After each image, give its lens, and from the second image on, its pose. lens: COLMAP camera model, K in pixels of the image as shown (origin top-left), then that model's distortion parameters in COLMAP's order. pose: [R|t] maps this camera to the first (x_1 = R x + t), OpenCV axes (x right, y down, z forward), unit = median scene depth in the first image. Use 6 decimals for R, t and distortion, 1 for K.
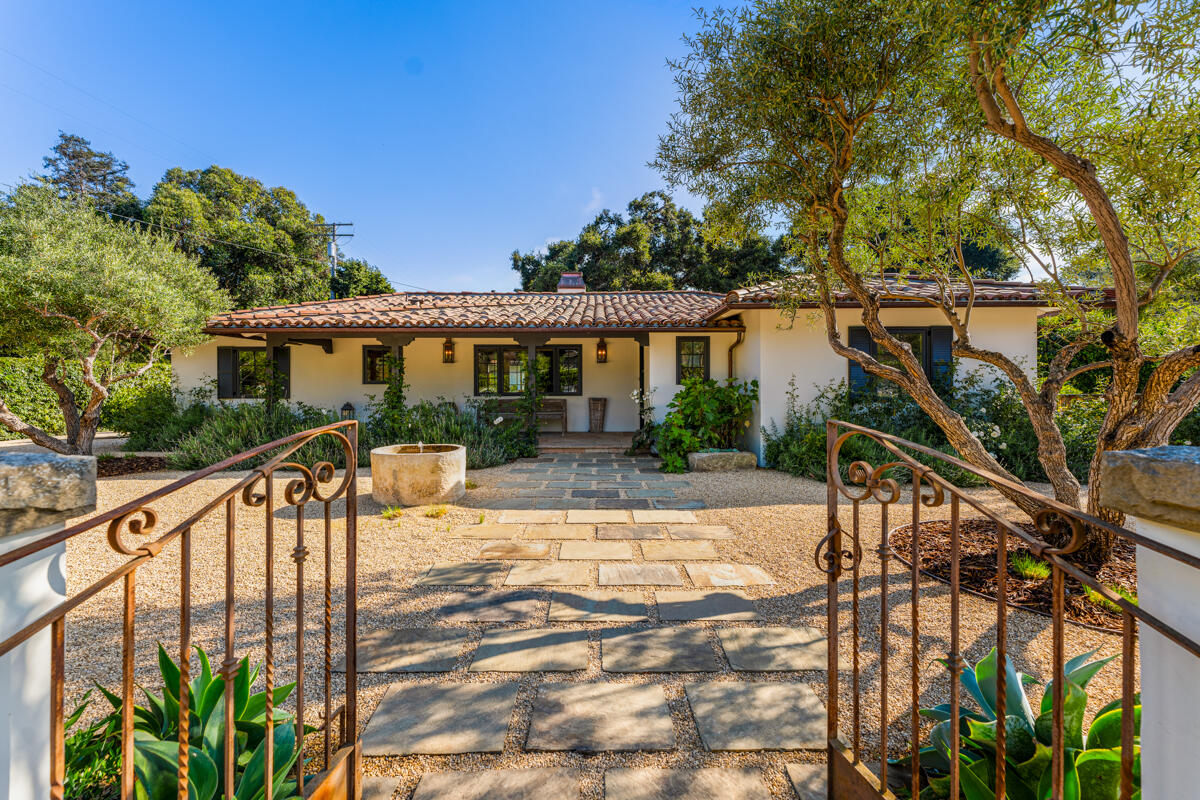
lens RADIAL K [[487.3, 0, 598.3], [0, 487.3, 377.0], [0, 0, 1]] dist [0.000517, 0.000164]
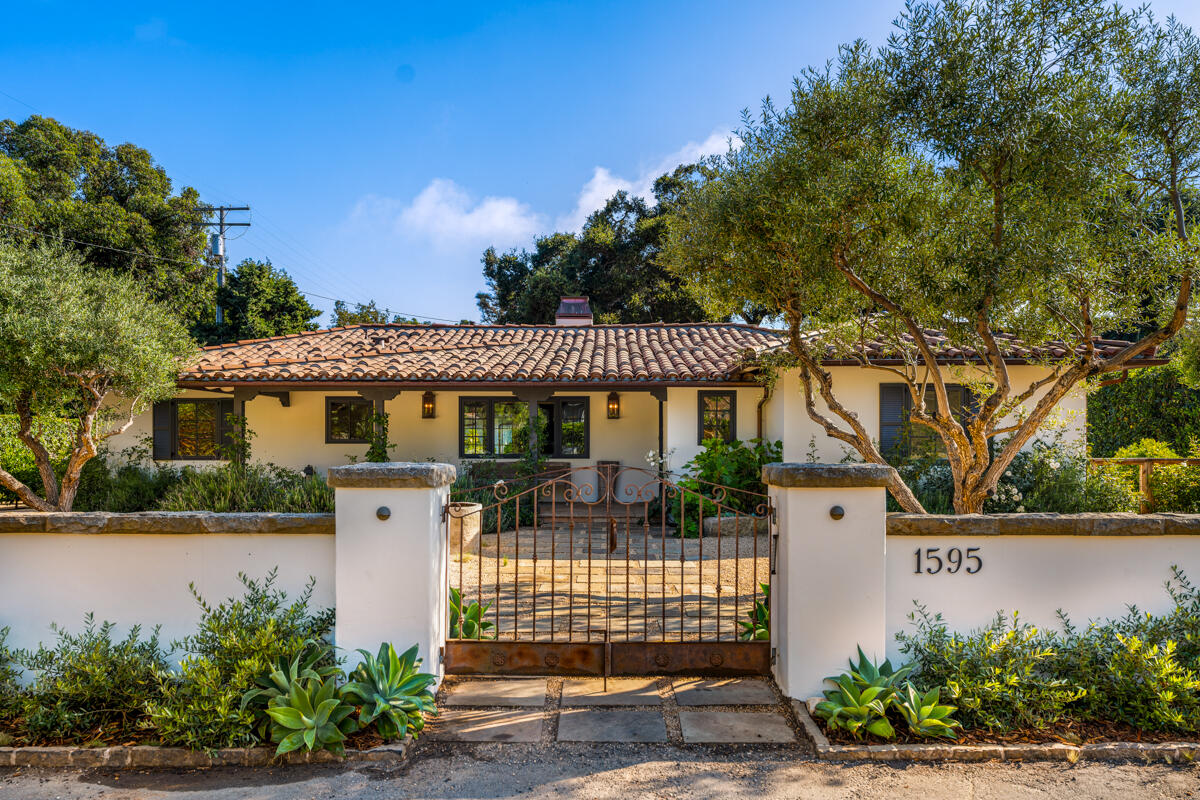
lens RADIAL K [[816.2, 0, 599.8], [0, 816.2, 438.2], [0, 0, 1]] dist [-0.003834, -0.002299]
pose [[0.999913, 0.003900, -0.012626, 0.001428], [-0.003821, 0.999973, 0.006303, -0.004764], [0.012650, -0.006254, 0.999900, -0.352089]]
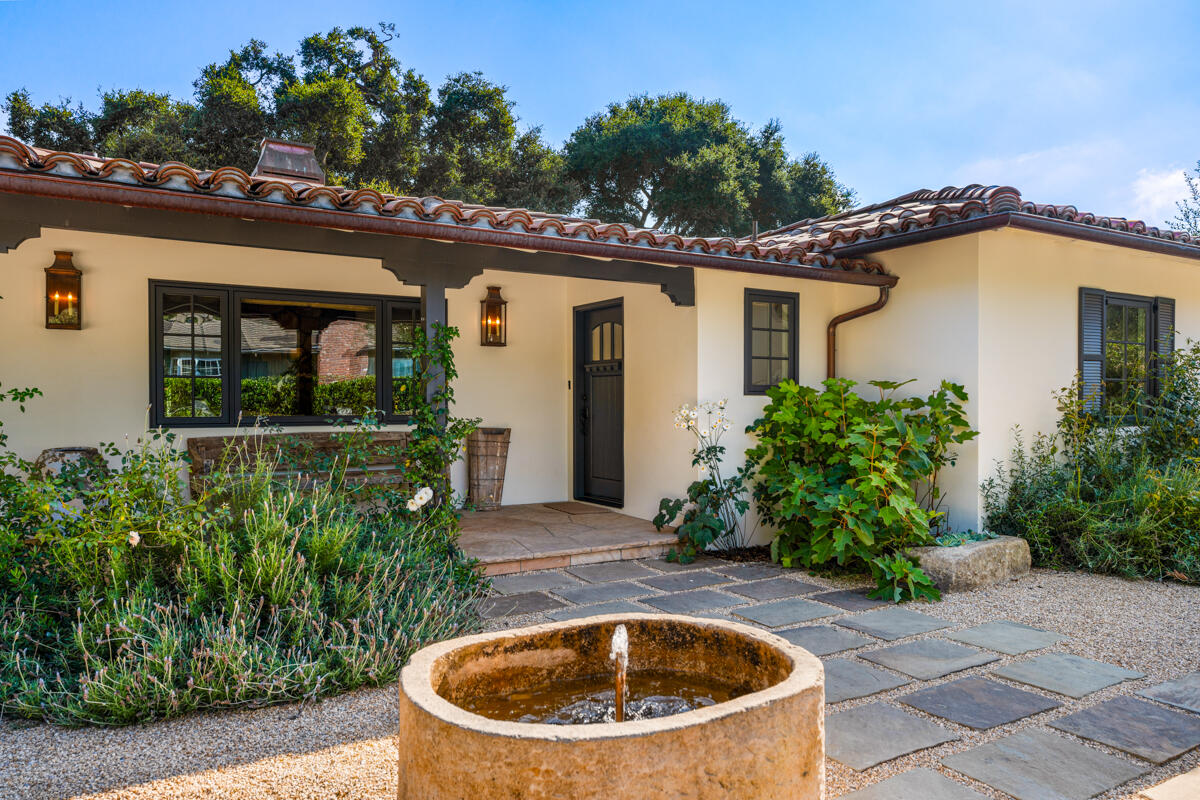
lens RADIAL K [[806.2, 0, 600.0], [0, 806.2, 400.0], [0, 0, 1]] dist [-0.006915, -0.002835]
pose [[0.850605, 0.000660, 0.525805, -0.261301], [-0.004679, 0.999969, 0.006313, 0.012378], [-0.525785, -0.007830, 0.850582, 0.323537]]
